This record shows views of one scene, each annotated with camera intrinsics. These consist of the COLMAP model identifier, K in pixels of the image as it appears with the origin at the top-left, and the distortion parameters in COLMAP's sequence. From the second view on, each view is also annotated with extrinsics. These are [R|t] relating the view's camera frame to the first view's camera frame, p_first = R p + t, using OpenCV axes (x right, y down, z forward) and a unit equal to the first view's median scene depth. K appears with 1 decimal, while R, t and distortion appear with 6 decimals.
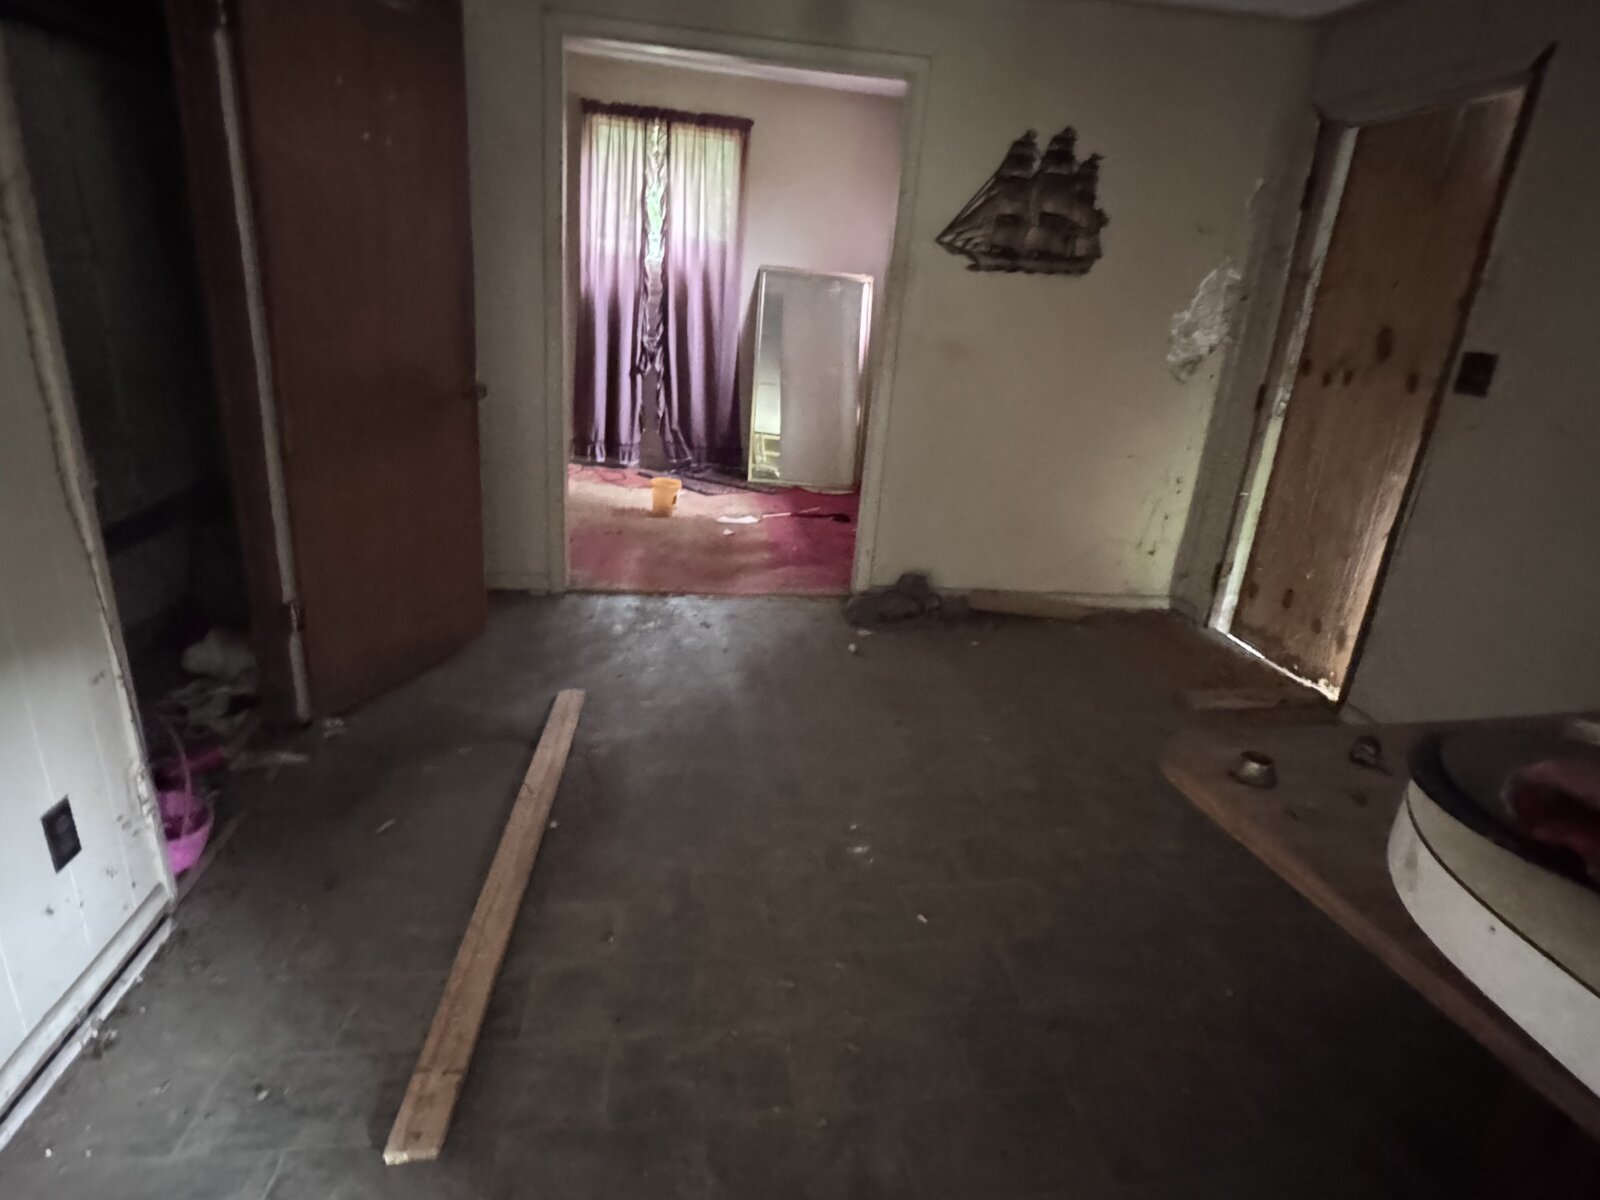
lens RADIAL K [[894.4, 0, 811.3], [0, 894.4, 606.9], [0, 0, 1]] dist [-0.003500, 0.001272]
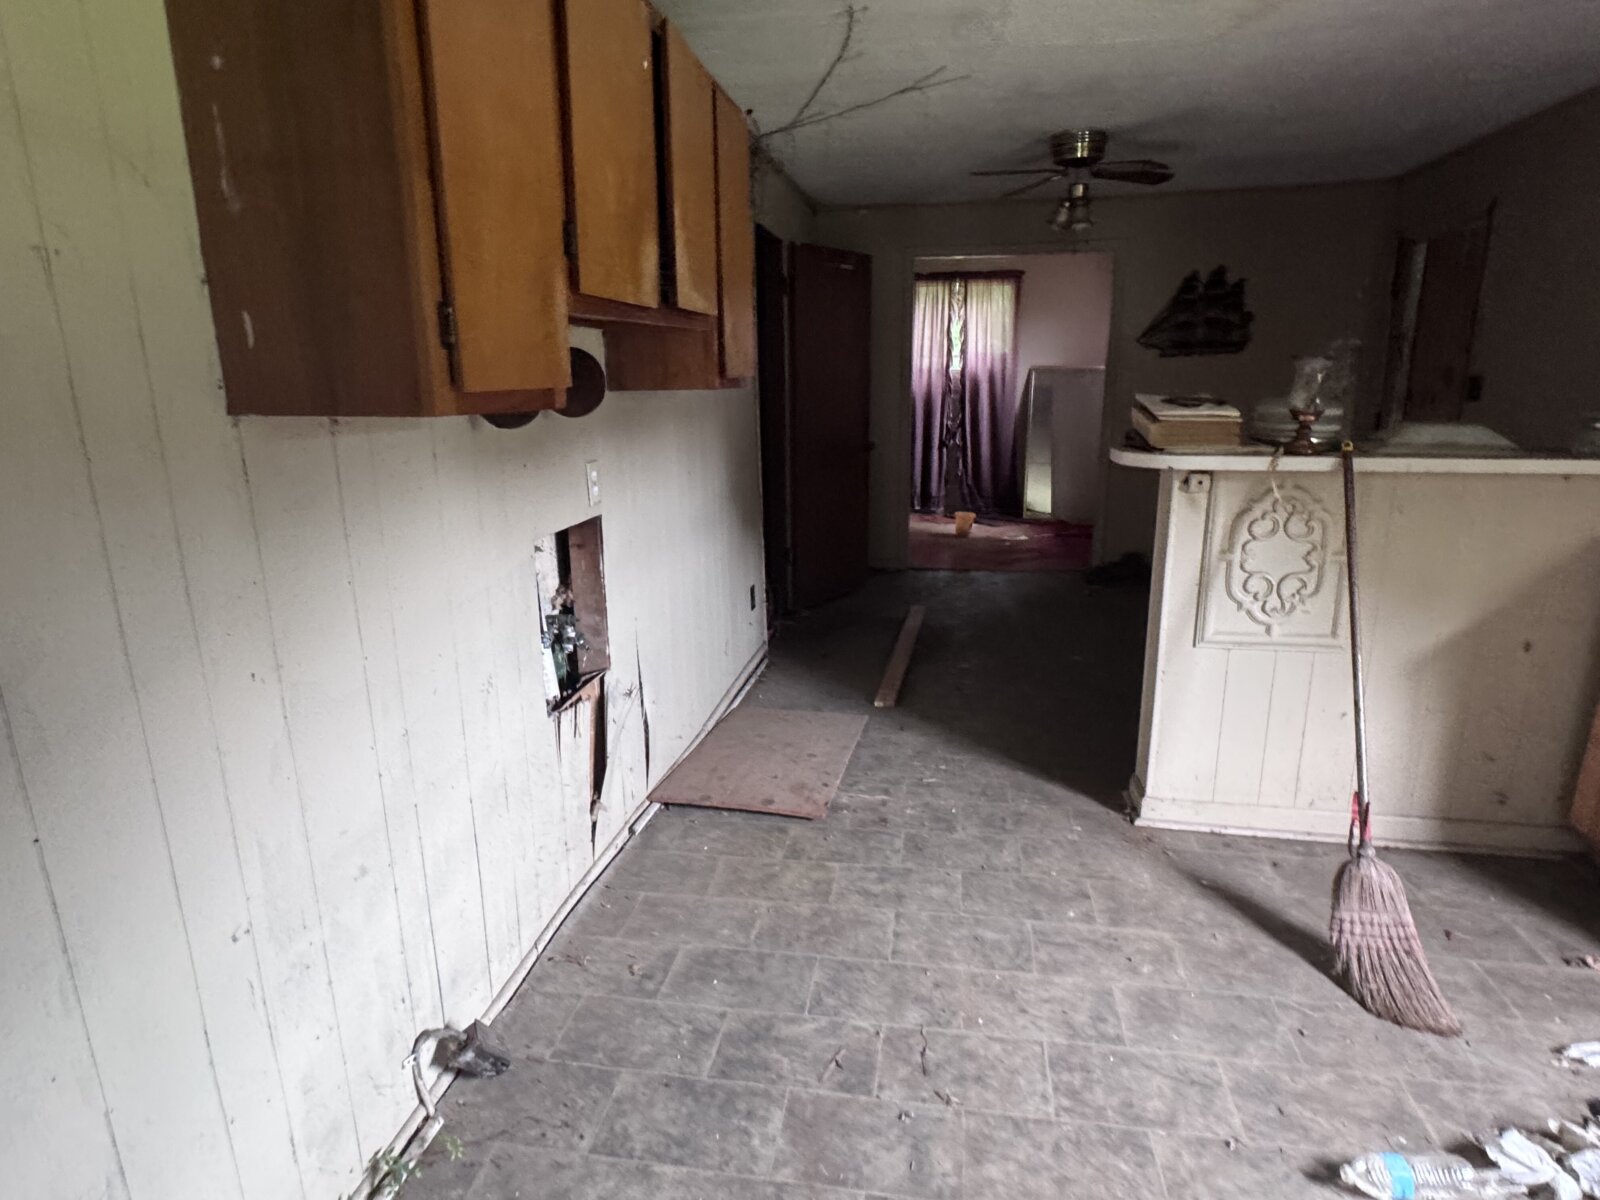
lens RADIAL K [[894.4, 0, 803.5], [0, 894.4, 594.1], [0, 0, 1]] dist [-0.003500, 0.001272]
pose [[0.948187, -0.019058, -0.317142, 0.042522], [-0.019568, 0.992801, -0.118165, 0.146922], [0.317111, 0.118248, 0.940988, -0.392351]]
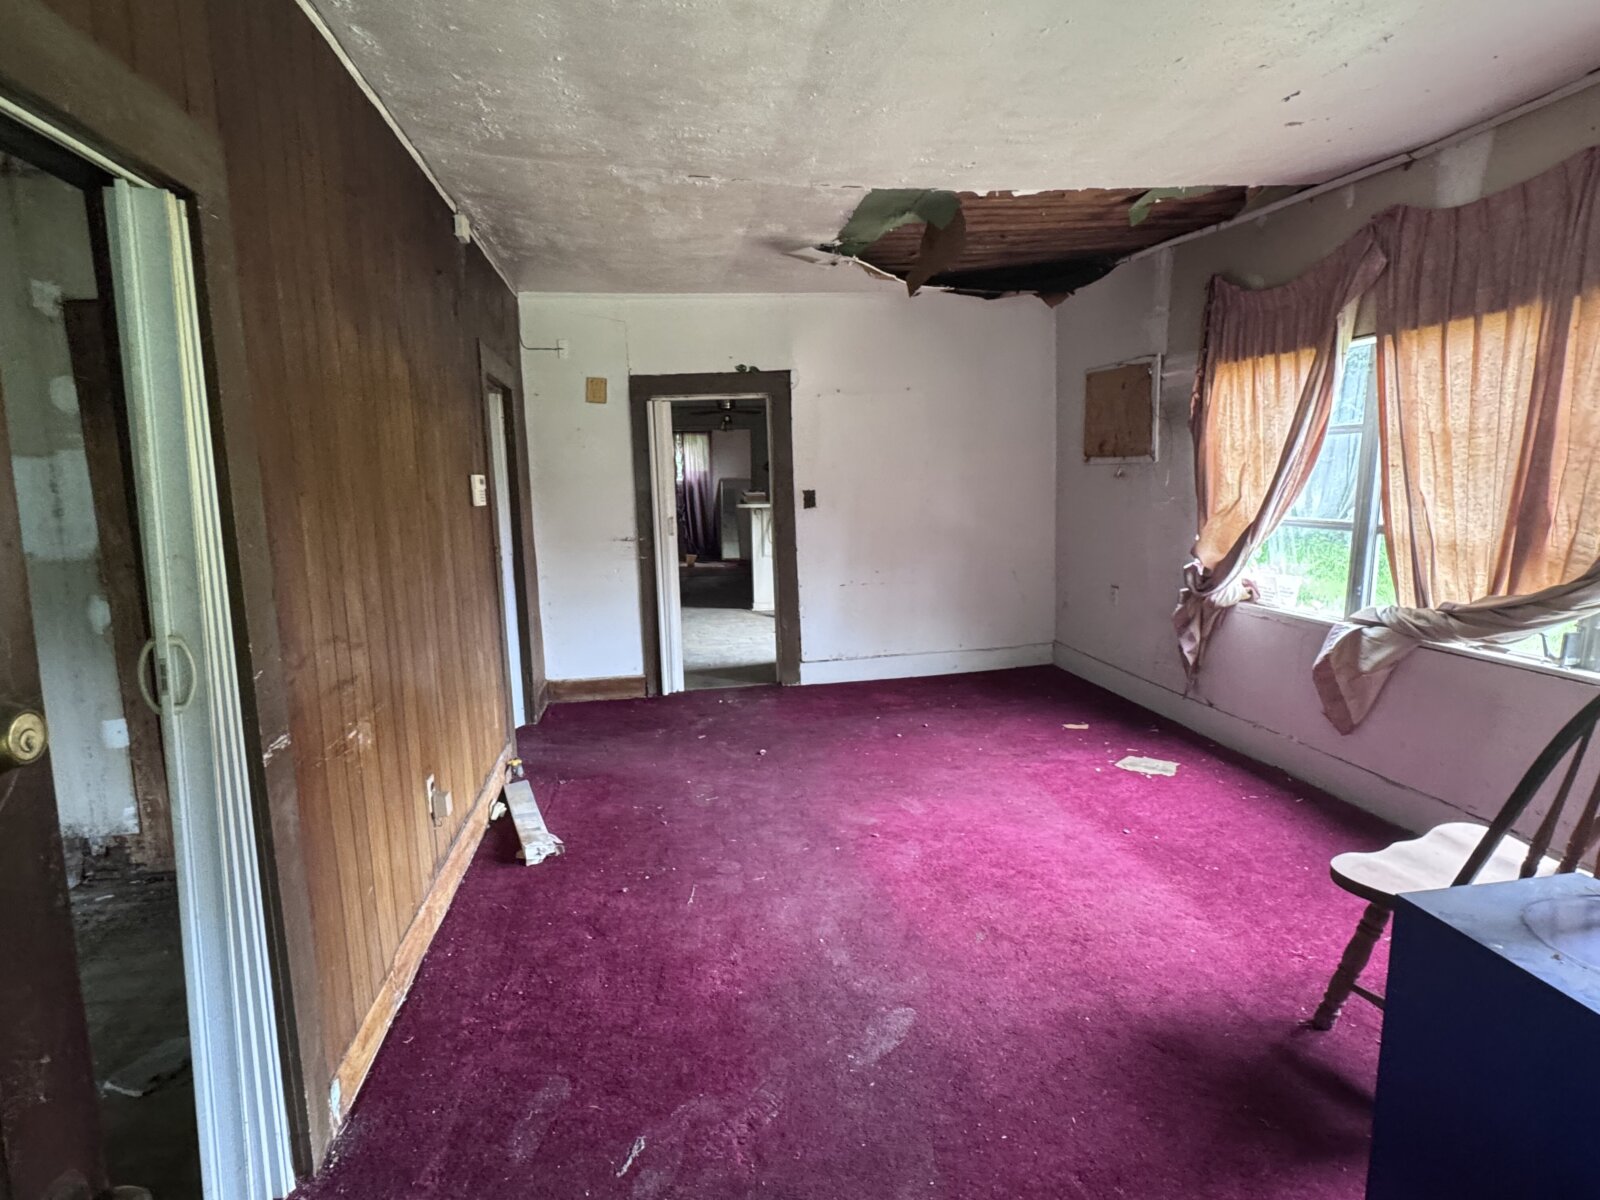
lens RADIAL K [[894.4, 0, 803.0], [0, 894.4, 601.2], [0, 0, 1]] dist [-0.003500, 0.001272]
pose [[0.994783, -0.101991, -0.002047, 0.152173], [0.099259, 0.972373, -0.211279, 0.541935], [0.023539, 0.209973, 0.977424, -1.467206]]
